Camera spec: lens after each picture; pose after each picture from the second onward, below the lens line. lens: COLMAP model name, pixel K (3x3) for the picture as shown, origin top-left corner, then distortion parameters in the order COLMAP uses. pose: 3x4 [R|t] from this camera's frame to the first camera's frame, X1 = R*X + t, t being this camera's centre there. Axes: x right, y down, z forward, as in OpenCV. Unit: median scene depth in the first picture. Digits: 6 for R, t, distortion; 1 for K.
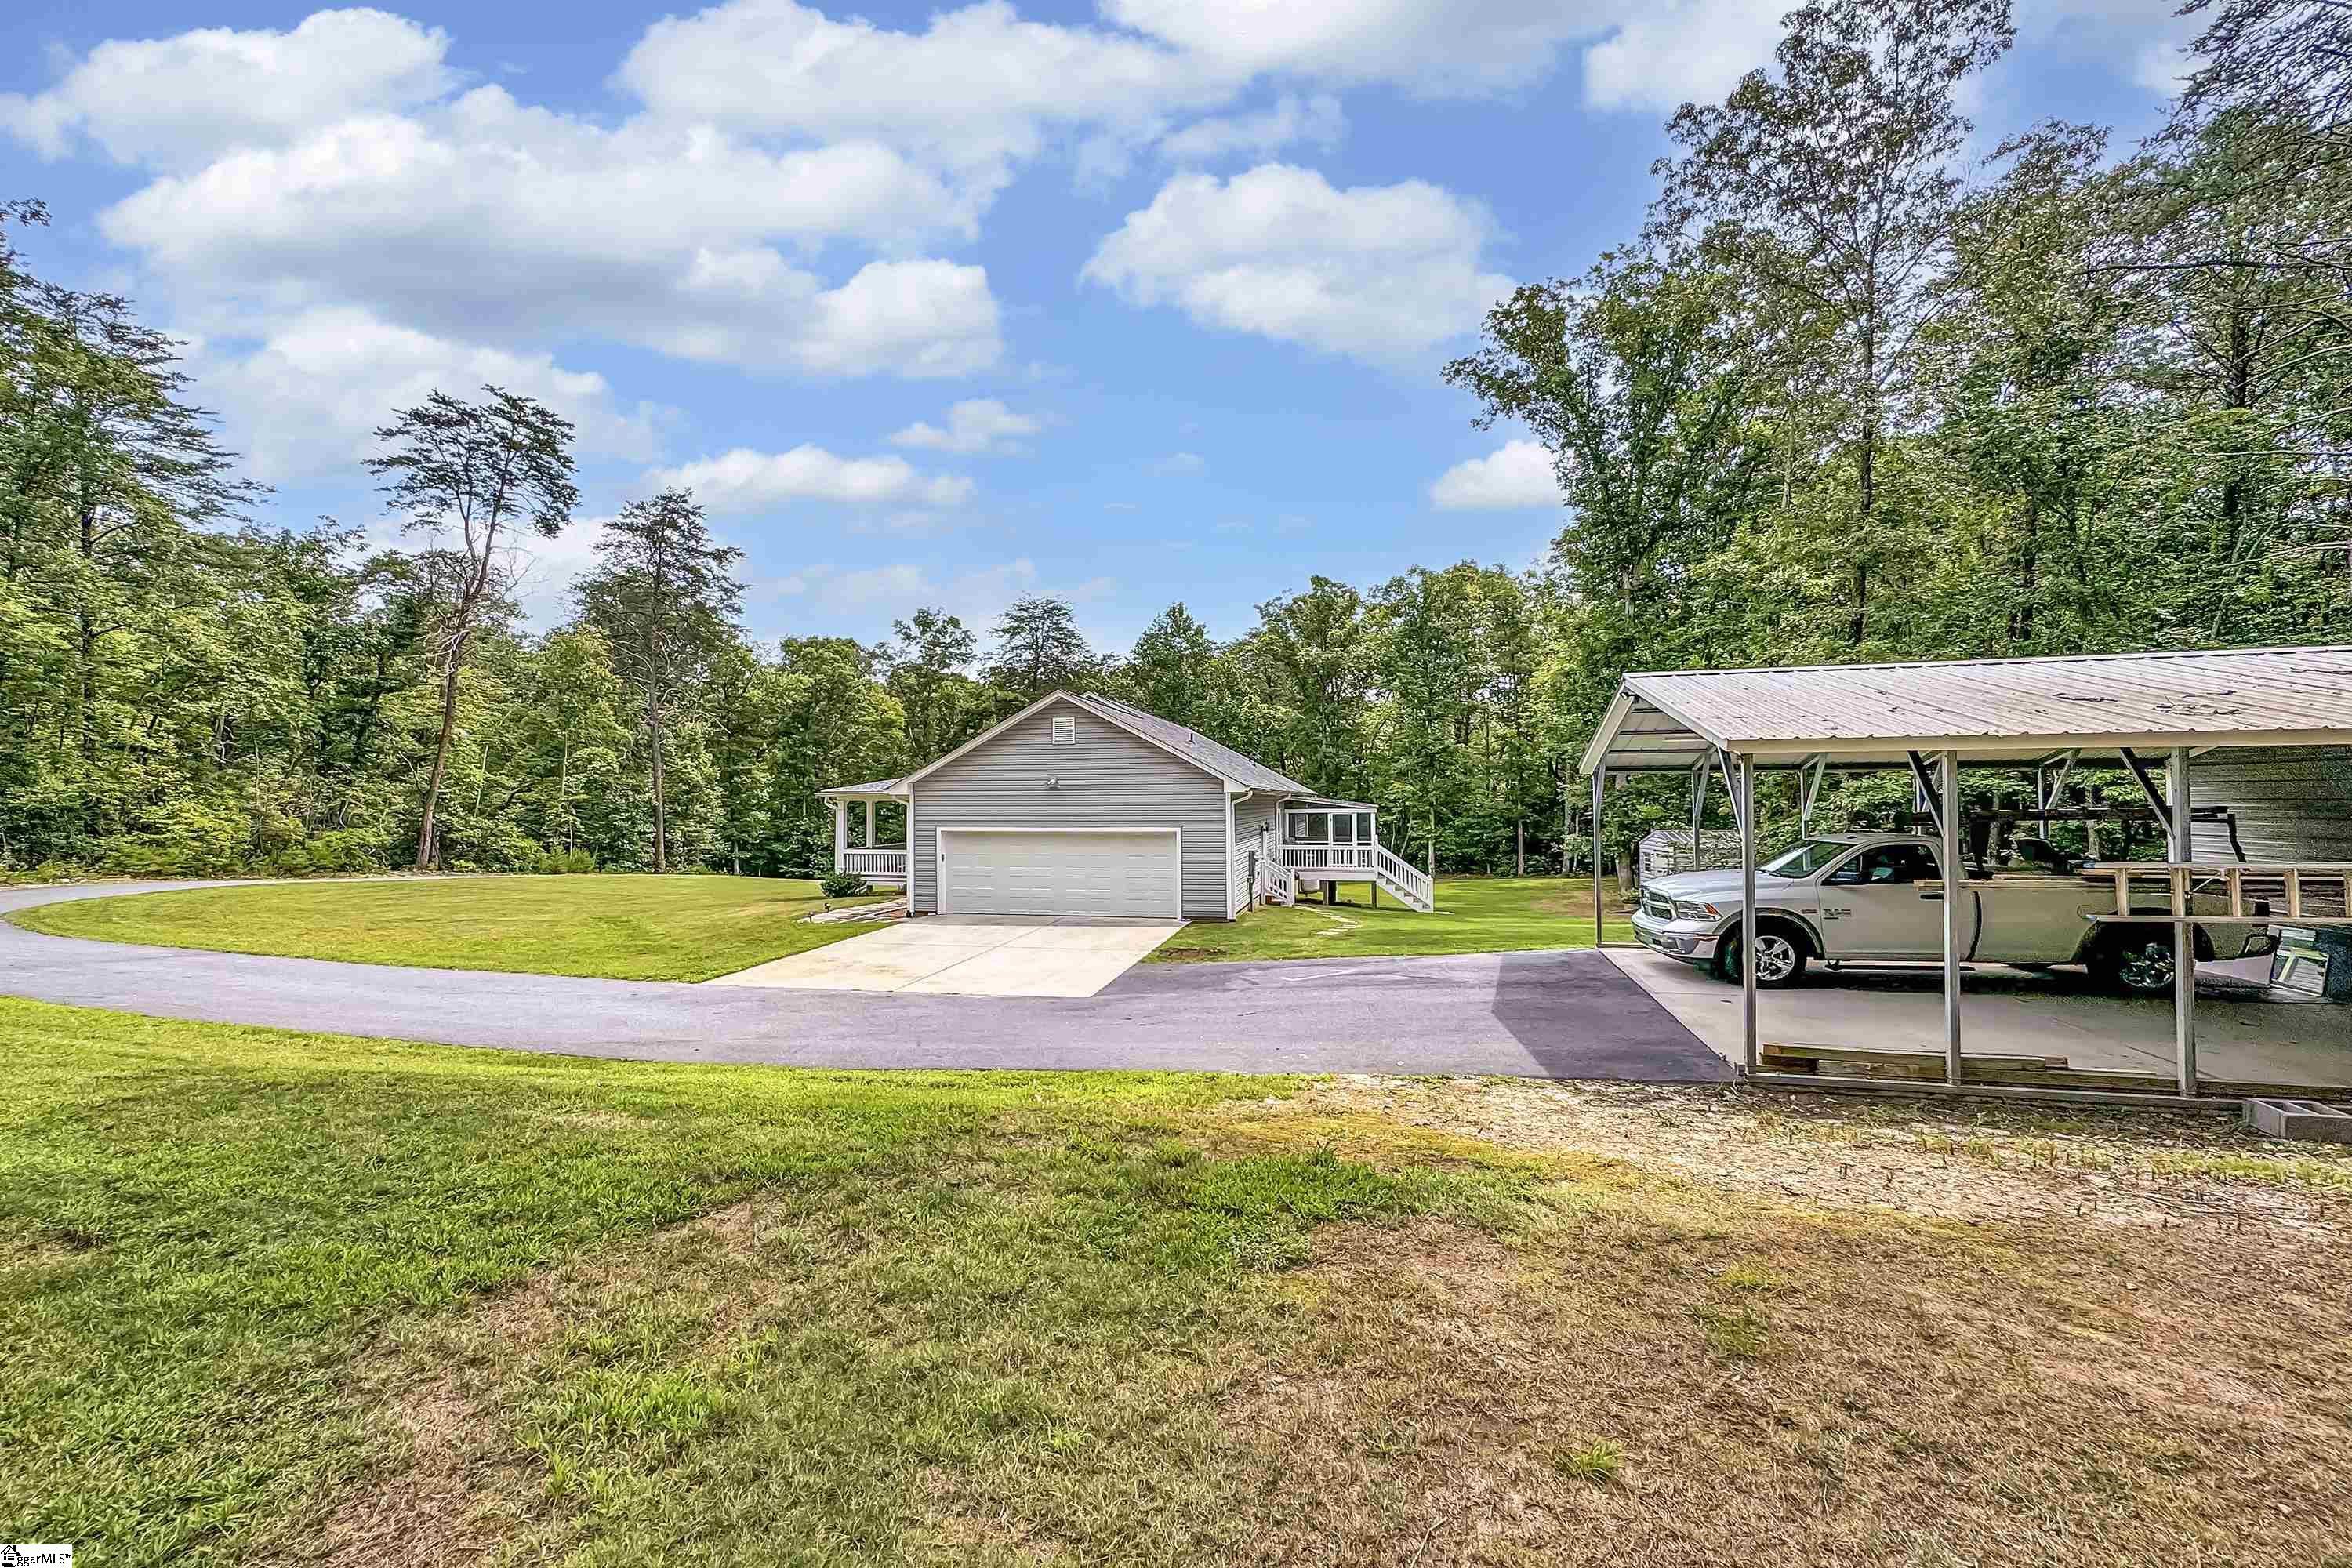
lens RADIAL K [[945.8, 0, 1189.3], [0, 945.8, 800.7], [0, 0, 1]] dist [0.000109, -0.000084]
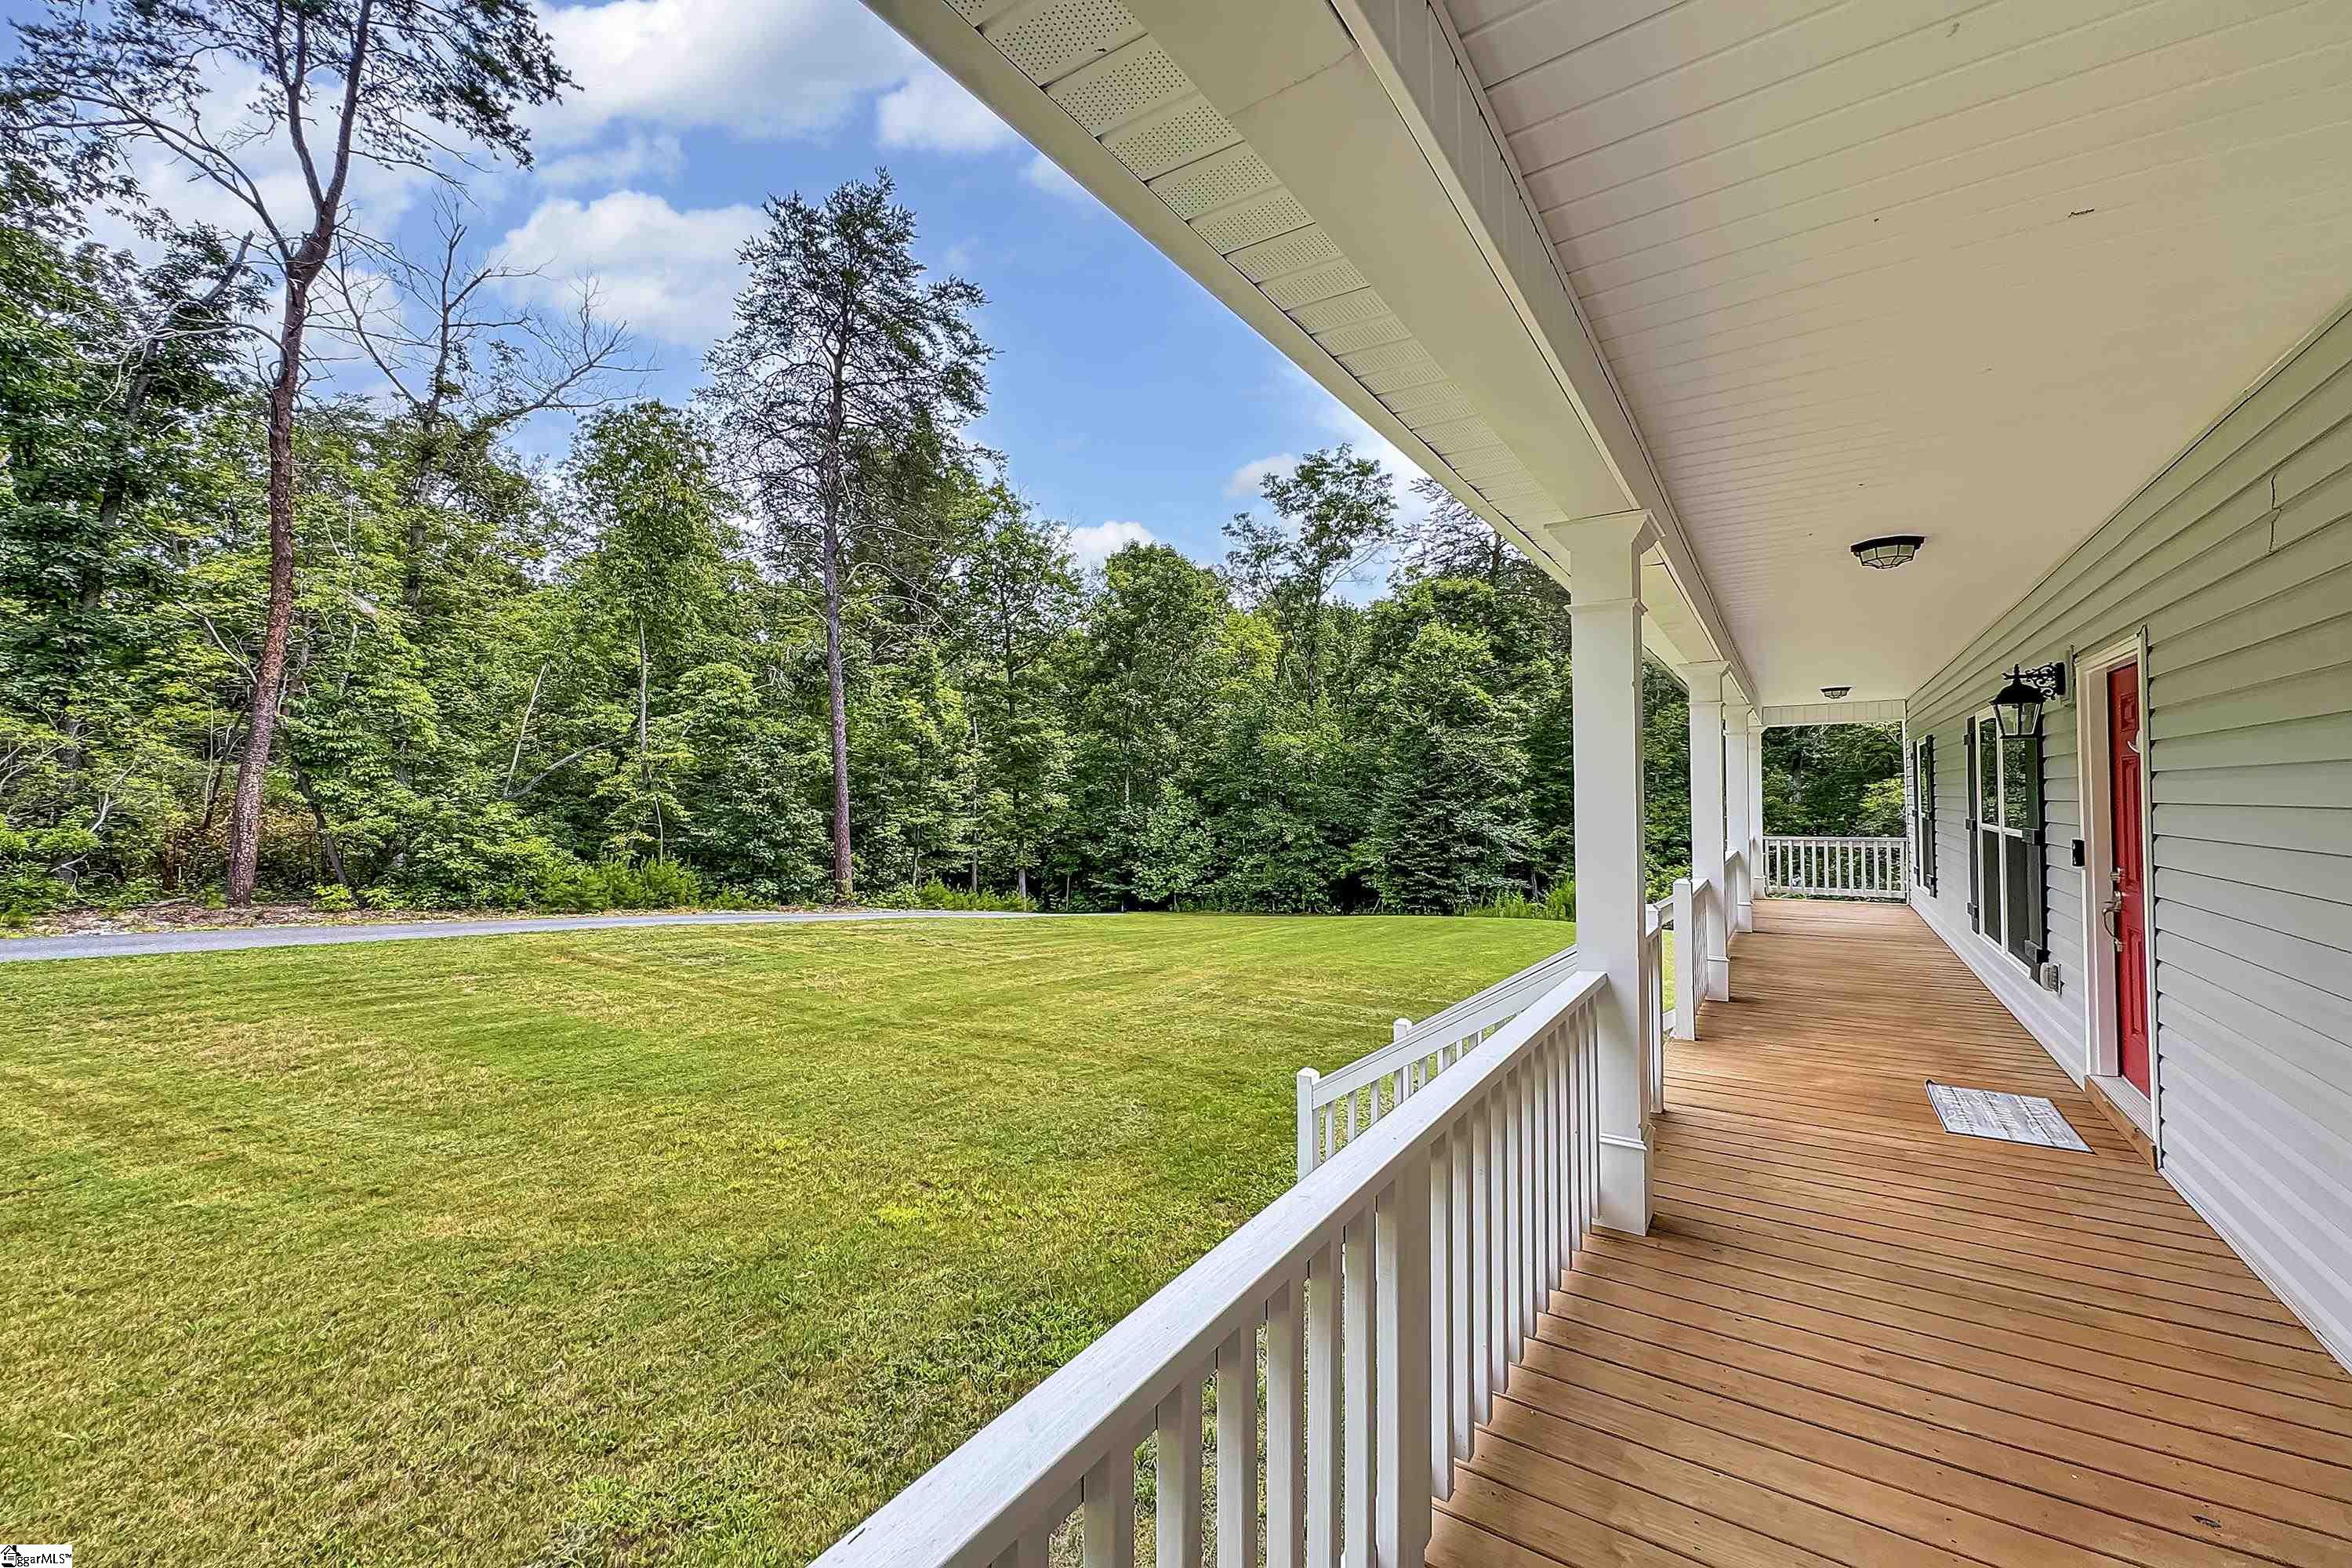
lens RADIAL K [[945.8, 0, 1175.6], [0, 945.8, 780.8], [0, 0, 1]] dist [0.000109, -0.000084]
pose [[0.922280, 0.005359, -0.386485, -0.132411], [-0.010906, 0.999867, -0.012160, 0.009060], [0.386368, 0.015430, 0.922216, 0.435140]]
